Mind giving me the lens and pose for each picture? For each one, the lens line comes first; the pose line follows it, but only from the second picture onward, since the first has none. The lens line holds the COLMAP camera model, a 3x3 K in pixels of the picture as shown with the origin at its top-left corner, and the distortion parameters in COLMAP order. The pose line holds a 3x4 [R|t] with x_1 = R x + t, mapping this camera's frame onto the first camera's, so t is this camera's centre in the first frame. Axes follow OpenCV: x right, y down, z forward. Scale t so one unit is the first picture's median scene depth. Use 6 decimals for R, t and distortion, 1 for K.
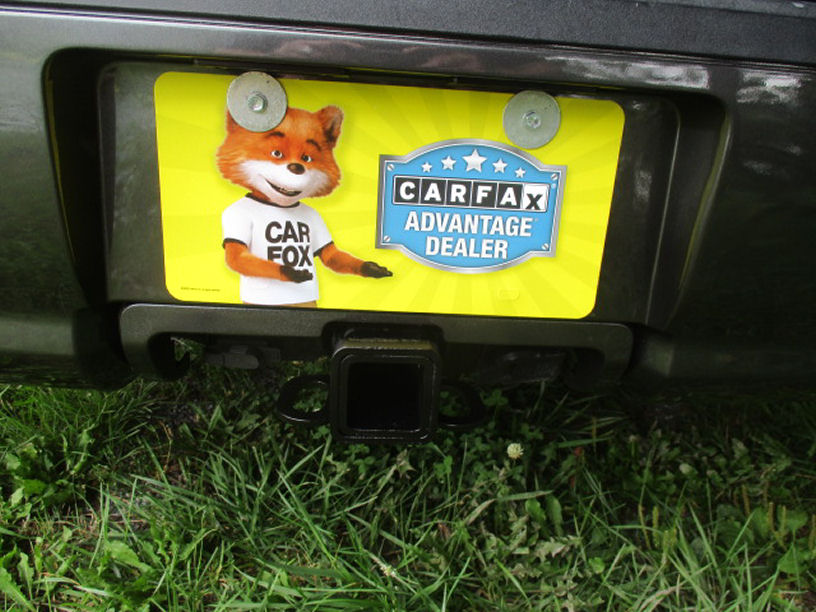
lens RADIAL K [[663.3, 0, 408.0], [0, 663.3, 306.0], [0, 0, 1]] dist [0.000129, -0.038020]
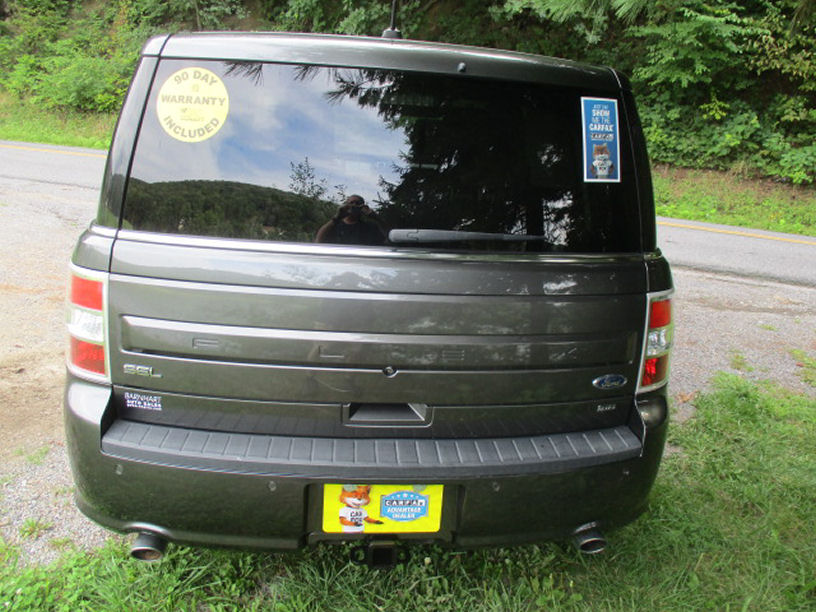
lens RADIAL K [[663.3, 0, 408.0], [0, 663.3, 306.0], [0, 0, 1]] dist [0.000129, -0.038020]
pose [[0.997814, -0.014863, 0.064398, -0.066354], [0.020275, 0.996241, -0.084219, -0.566231], [-0.062904, 0.085341, 0.994364, -1.680888]]
